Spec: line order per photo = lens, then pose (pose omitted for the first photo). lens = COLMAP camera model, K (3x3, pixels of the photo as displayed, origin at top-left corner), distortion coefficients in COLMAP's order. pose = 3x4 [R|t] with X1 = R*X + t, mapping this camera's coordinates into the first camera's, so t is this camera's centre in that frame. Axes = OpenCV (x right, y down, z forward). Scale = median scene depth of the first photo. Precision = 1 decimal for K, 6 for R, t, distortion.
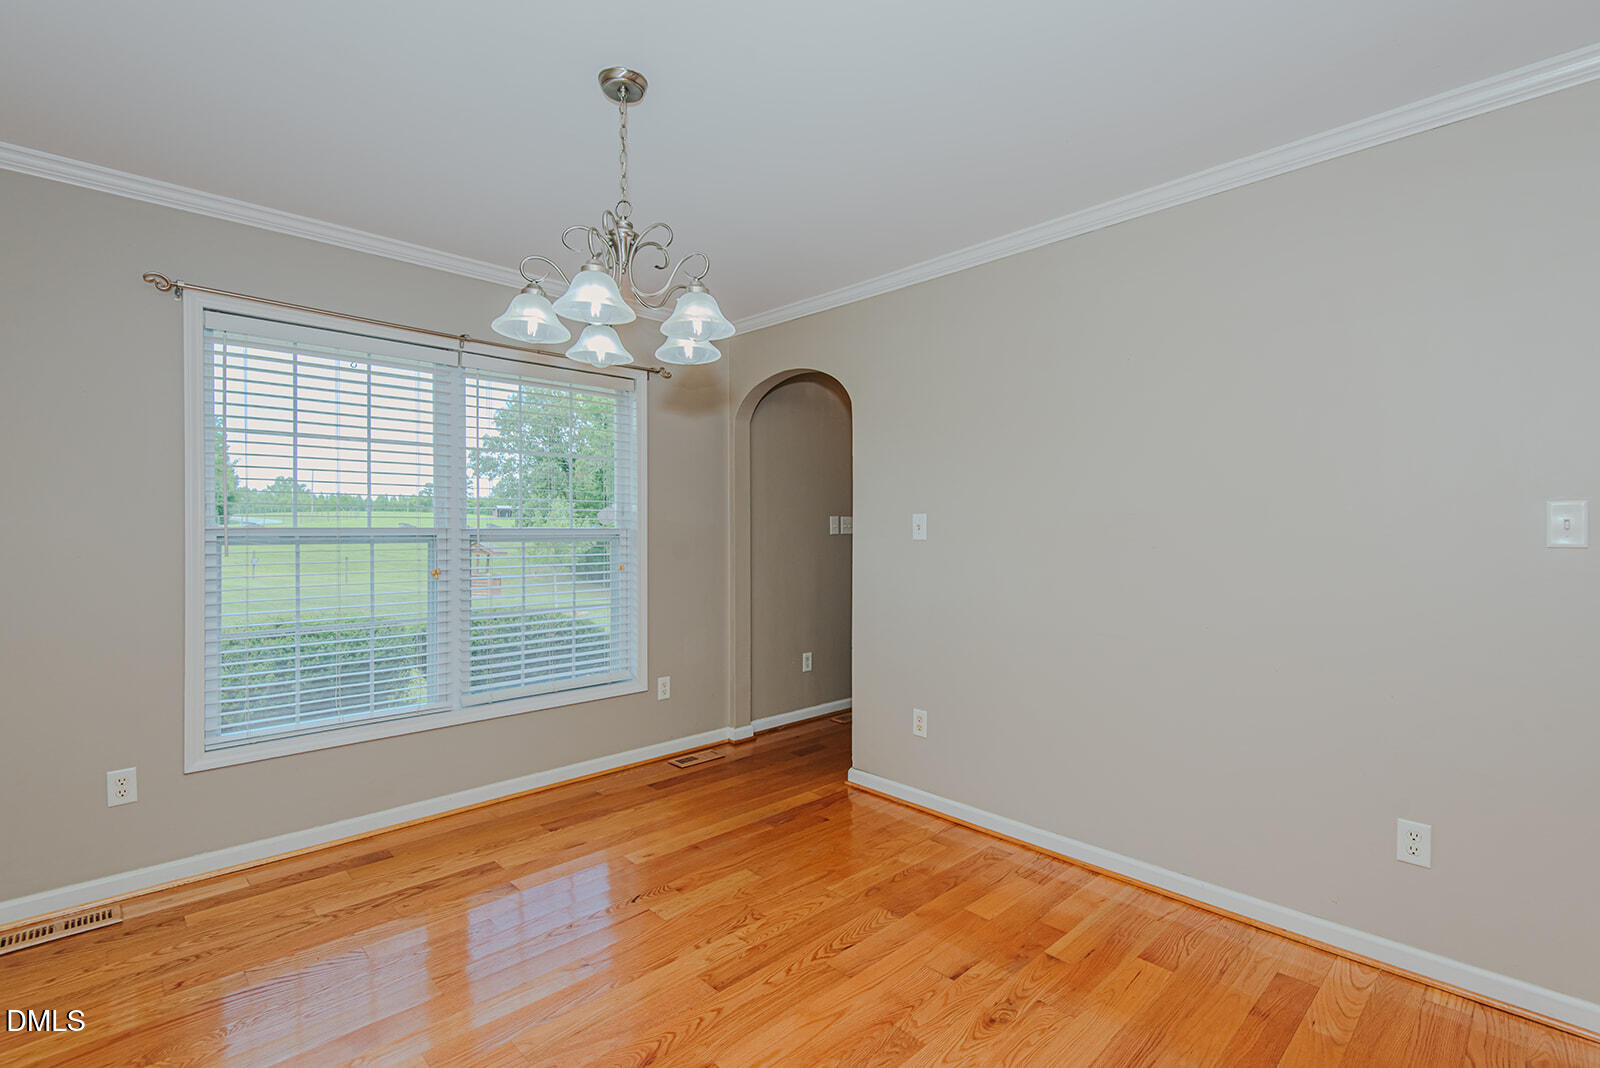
lens RADIAL K [[737.1, 0, 831.6], [0, 737.1, 556.0], [0, 0, 1]] dist [0.016890, -0.010264]
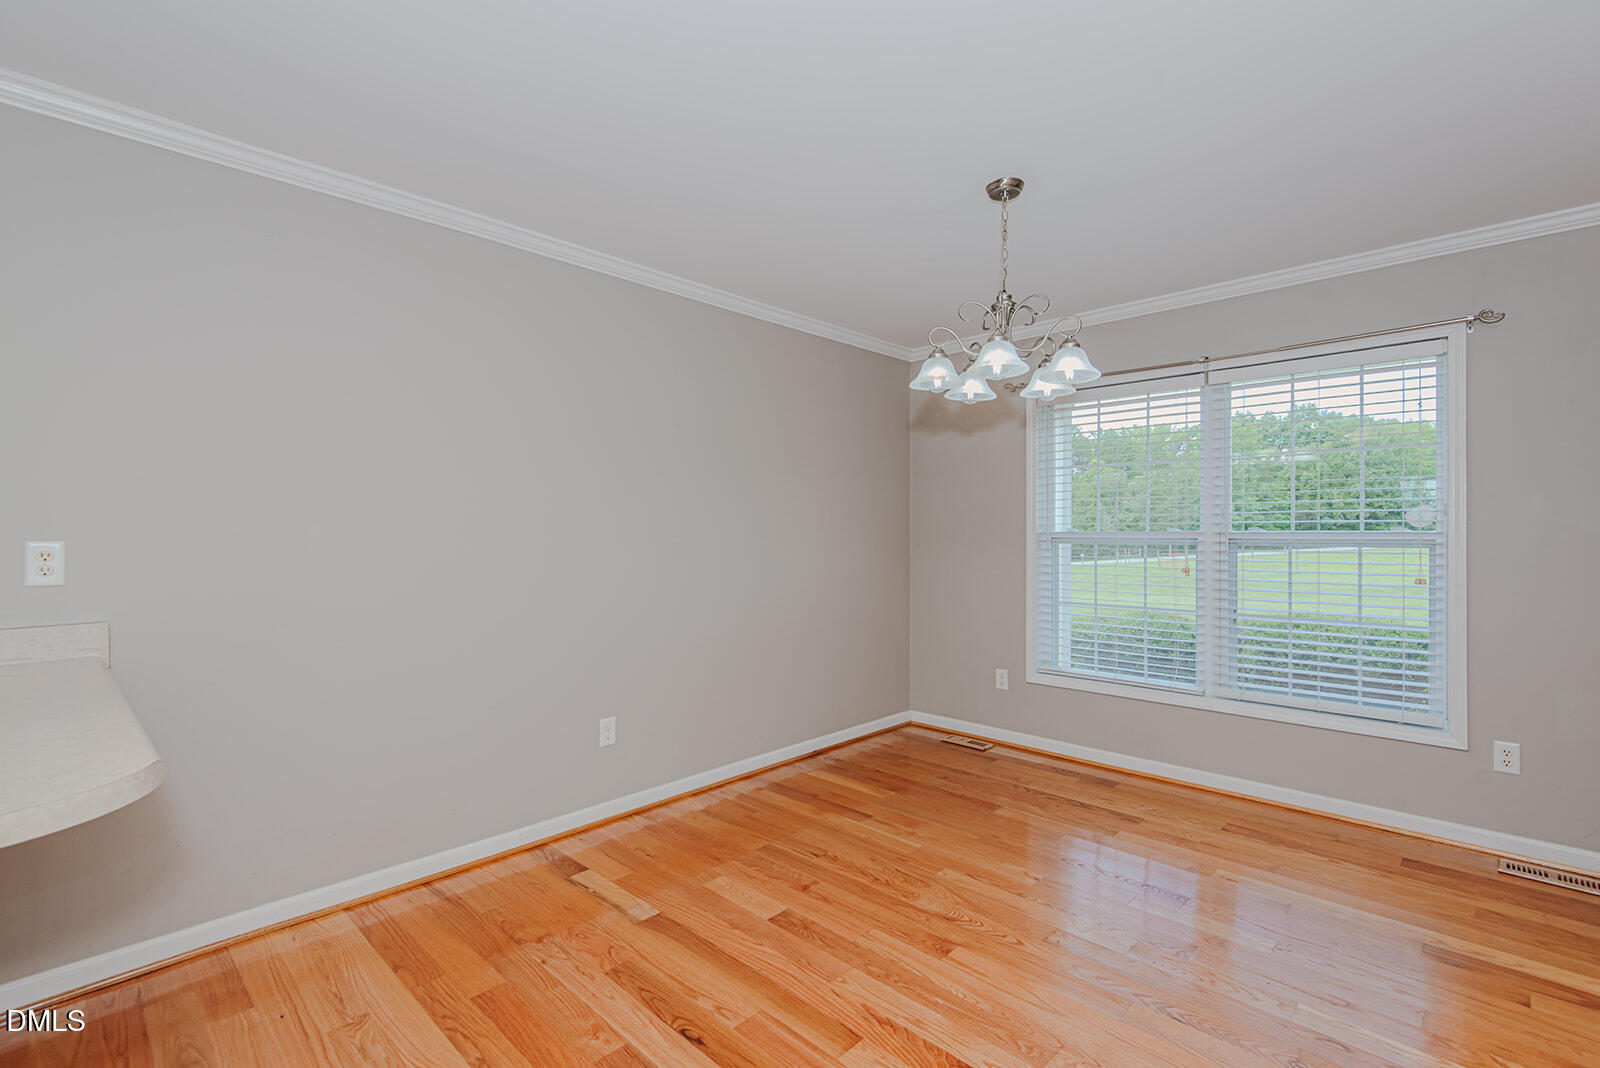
lens RADIAL K [[737.1, 0, 797.4], [0, 737.1, 532.8], [0, 0, 1]] dist [0.016890, -0.010264]
pose [[0.024294, 0.010667, -0.999648, 0.567232], [-0.043276, 0.999017, 0.009608, -0.017216], [0.998768, 0.043027, 0.024732, 0.345953]]
